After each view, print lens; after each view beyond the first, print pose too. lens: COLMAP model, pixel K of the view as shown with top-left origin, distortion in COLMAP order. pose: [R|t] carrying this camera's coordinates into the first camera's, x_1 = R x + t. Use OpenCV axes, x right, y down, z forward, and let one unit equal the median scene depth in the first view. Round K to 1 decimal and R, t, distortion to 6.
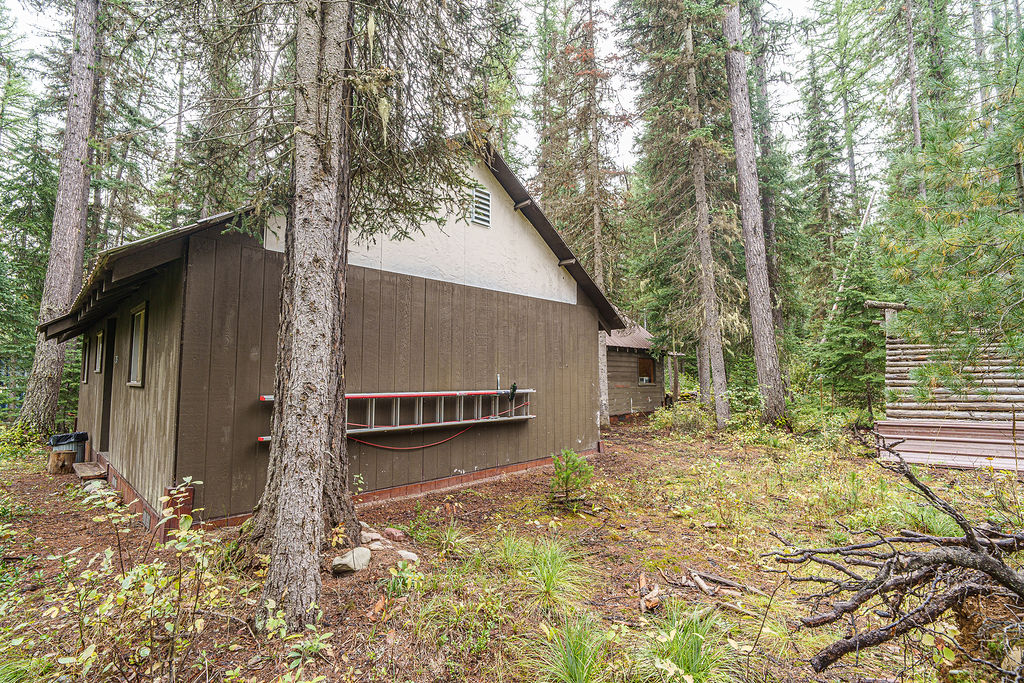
lens RADIAL K [[503.7, 0, 512.0], [0, 503.7, 341.5], [0, 0, 1]] dist [-0.000475, 0.000196]
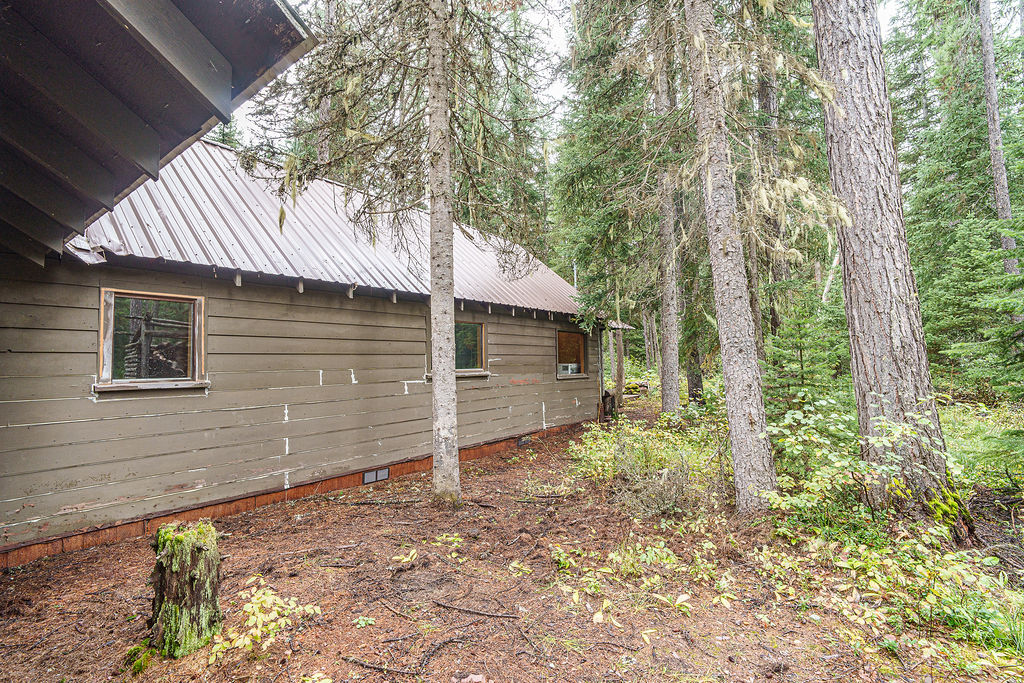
lens RADIAL K [[503.7, 0, 512.0], [0, 503.7, 341.5], [0, 0, 1]] dist [-0.000475, 0.000196]
pose [[0.994070, -0.012803, 0.107989, 0.136938], [0.009837, 0.999561, 0.027950, 0.028265], [-0.108299, -0.026722, 0.993759, 0.434264]]
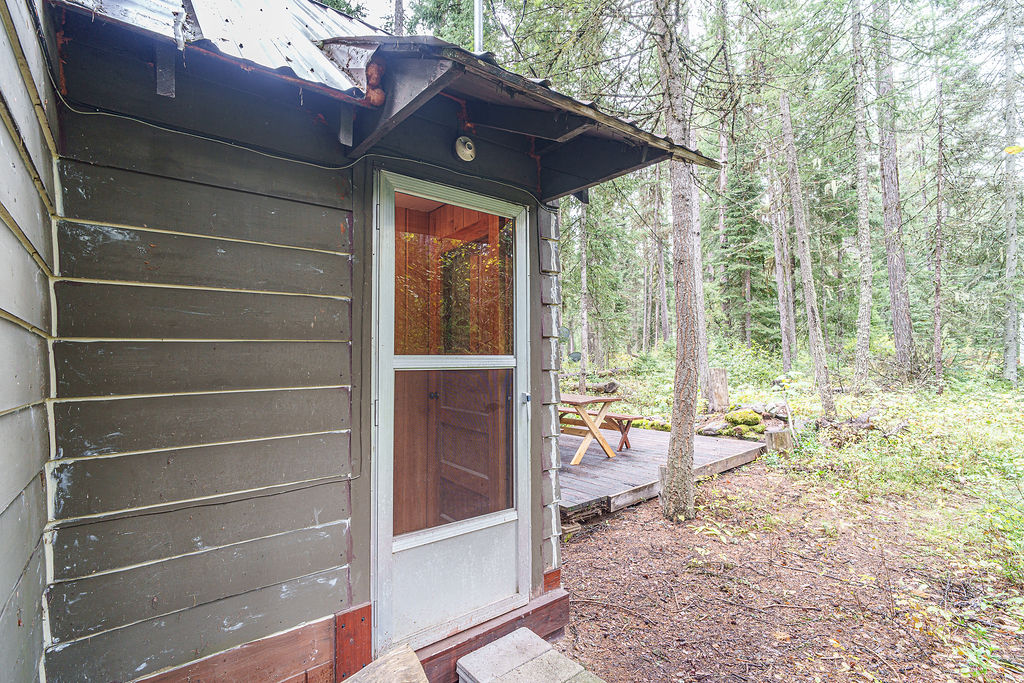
lens RADIAL K [[503.7, 0, 512.0], [0, 503.7, 341.5], [0, 0, 1]] dist [-0.000475, 0.000196]
pose [[0.992736, -0.006868, -0.120120, 0.366972], [0.012919, 0.998682, 0.049674, 0.072897], [0.119621, -0.050865, 0.991516, 1.040790]]
